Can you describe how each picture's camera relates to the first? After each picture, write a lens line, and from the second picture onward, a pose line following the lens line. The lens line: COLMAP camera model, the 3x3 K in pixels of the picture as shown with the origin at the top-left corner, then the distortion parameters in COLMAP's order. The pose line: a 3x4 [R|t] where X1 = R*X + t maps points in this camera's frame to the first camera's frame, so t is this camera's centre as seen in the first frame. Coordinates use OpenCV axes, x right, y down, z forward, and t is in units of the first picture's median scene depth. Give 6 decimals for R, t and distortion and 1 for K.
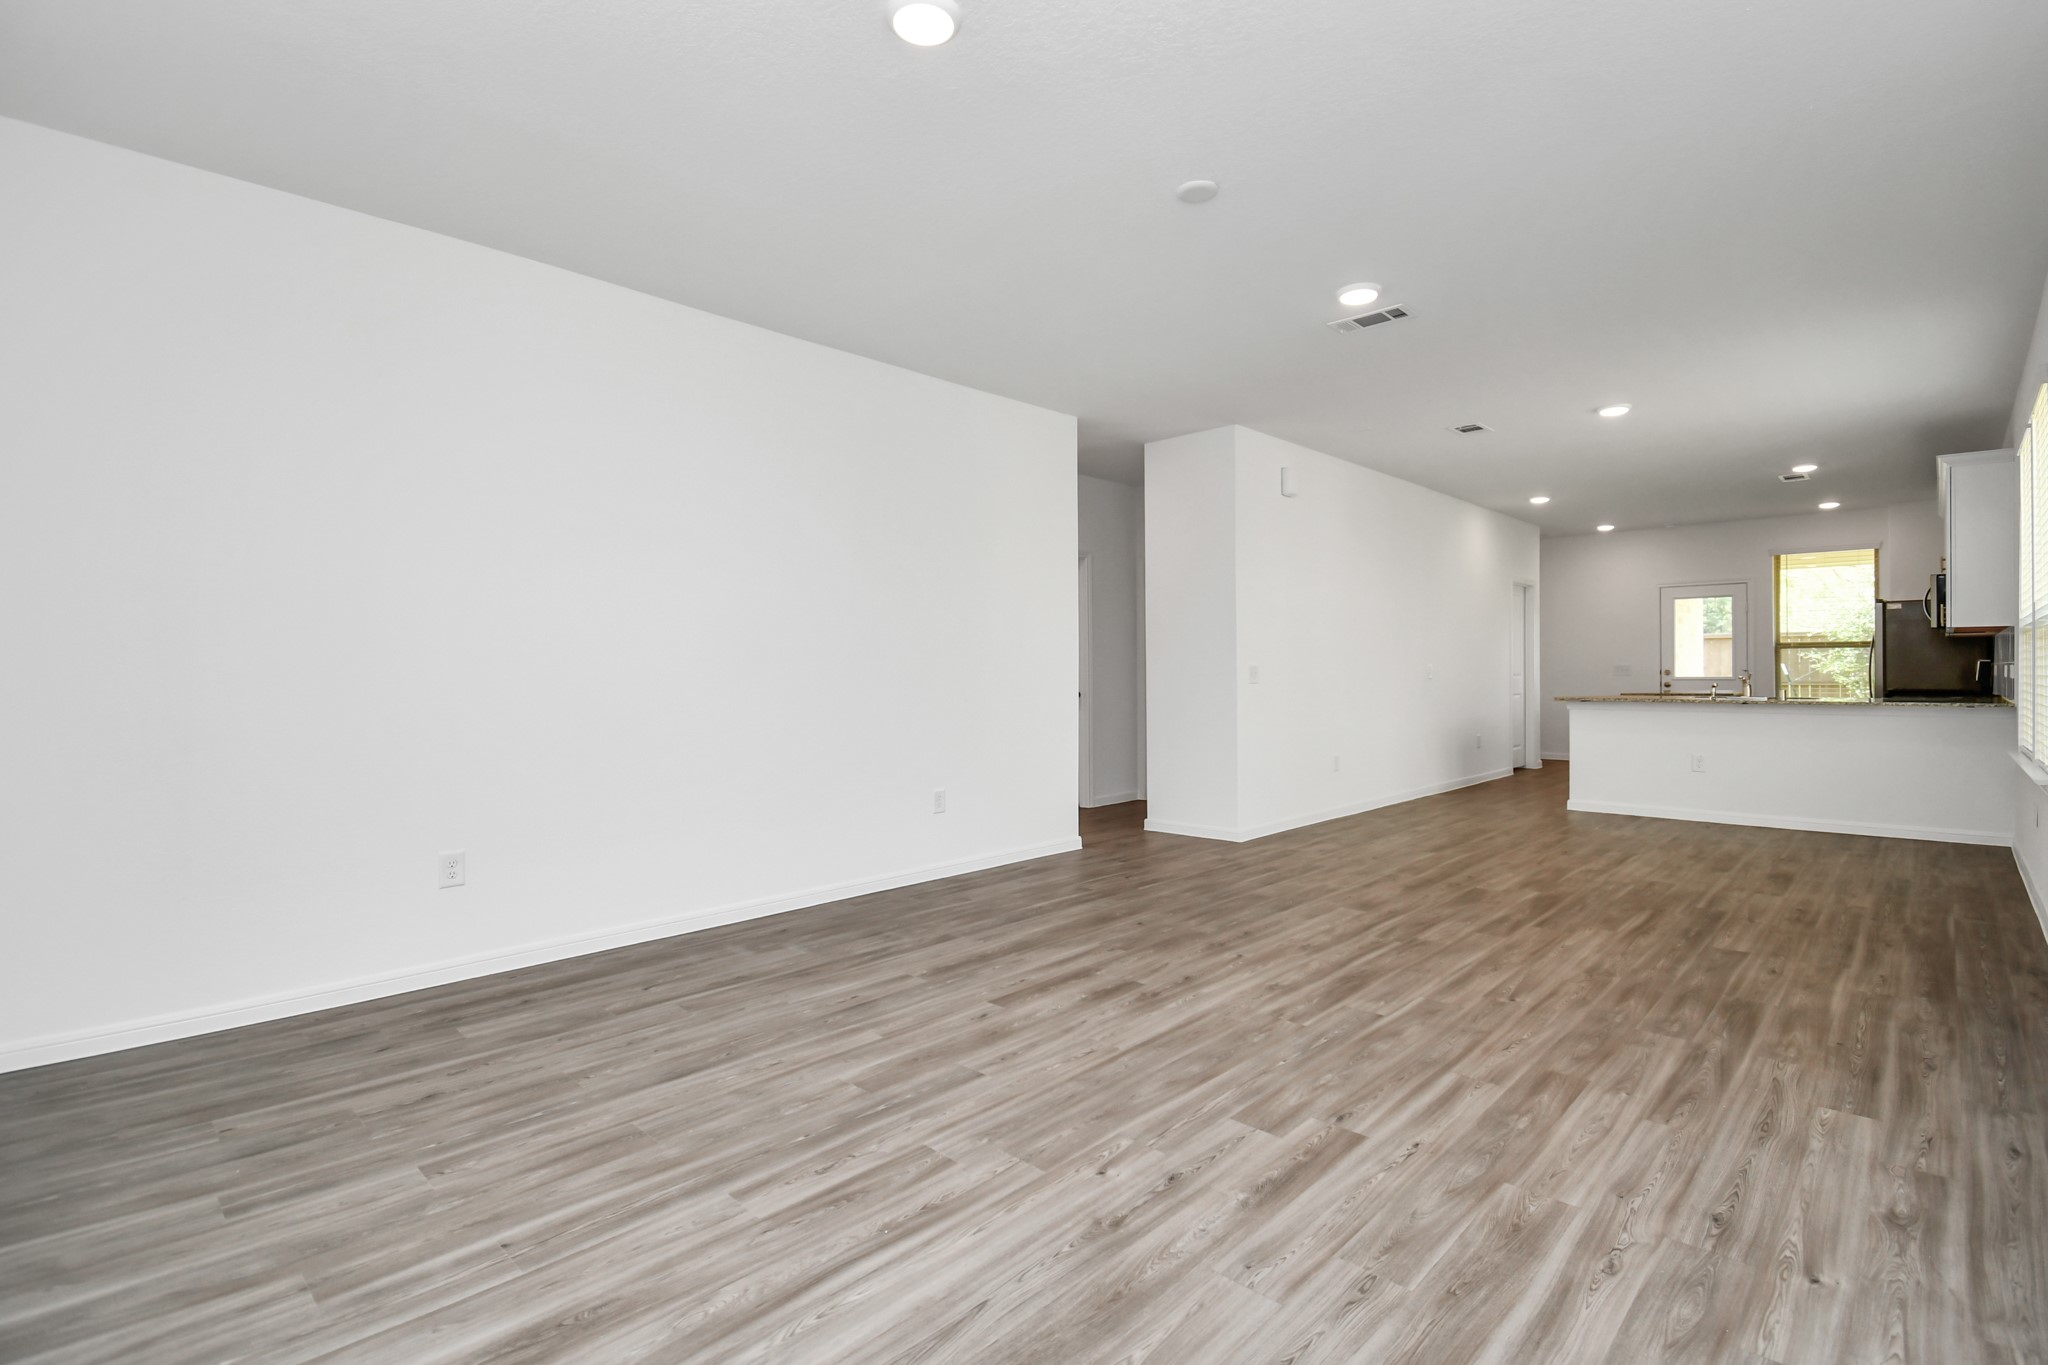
lens RADIAL K [[934.7, 0, 1001.6], [0, 934.7, 670.9], [0, 0, 1]] dist [-0.006482, -0.005123]
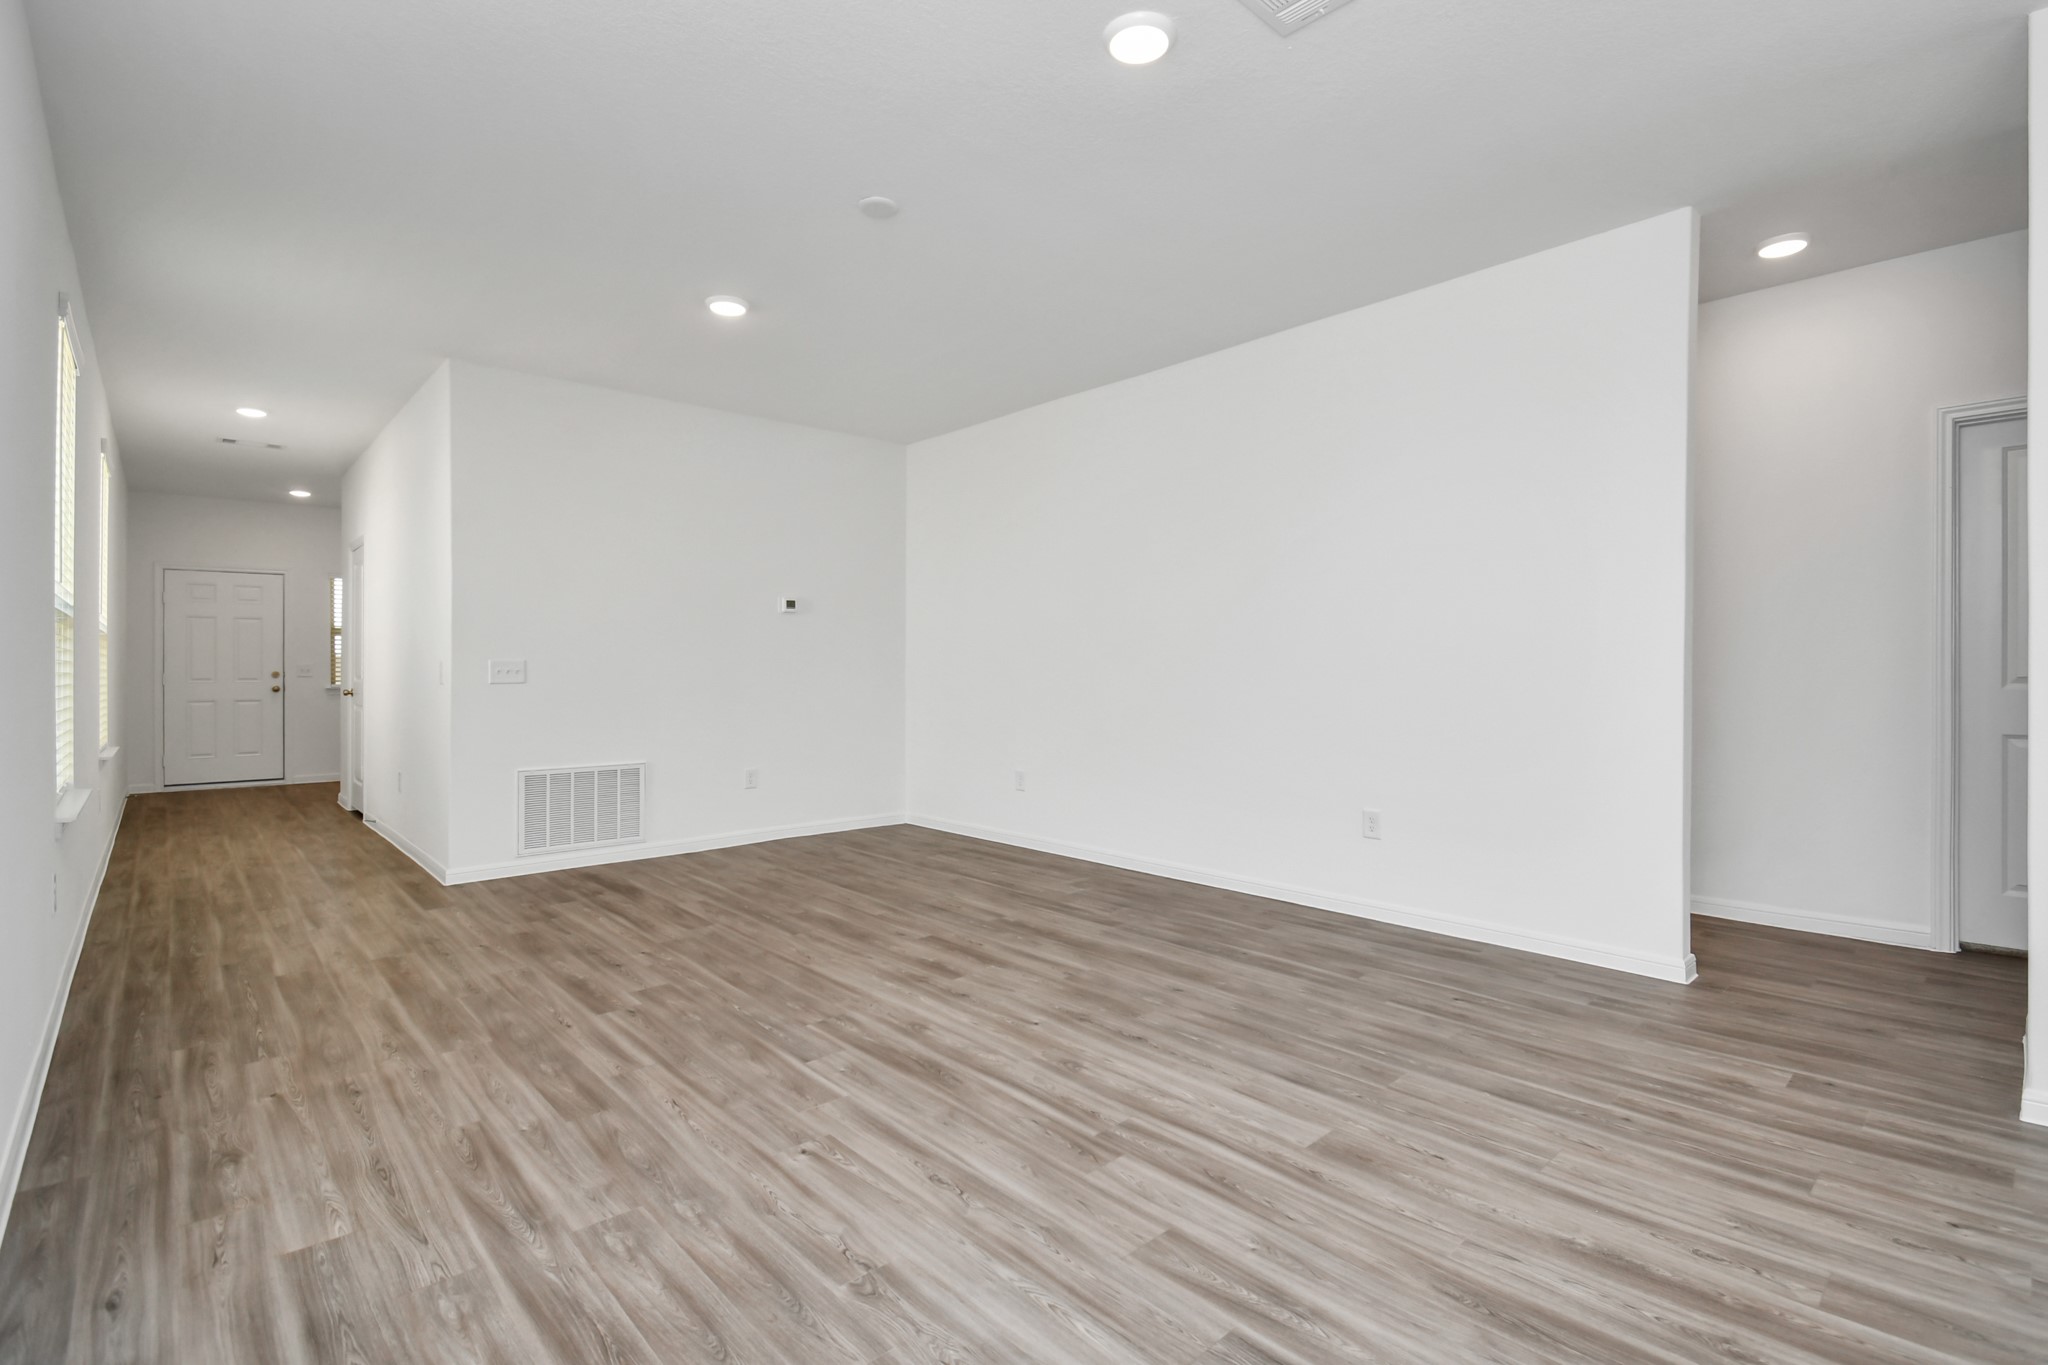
lens RADIAL K [[934.7, 0, 1001.6], [0, 934.7, 670.9], [0, 0, 1]] dist [-0.006482, -0.005123]
pose [[-0.040744, 0.014277, -0.999068, 1.364301], [0.000162, 0.999898, 0.014282, -0.004042], [0.999170, 0.000420, -0.040742, 1.318785]]
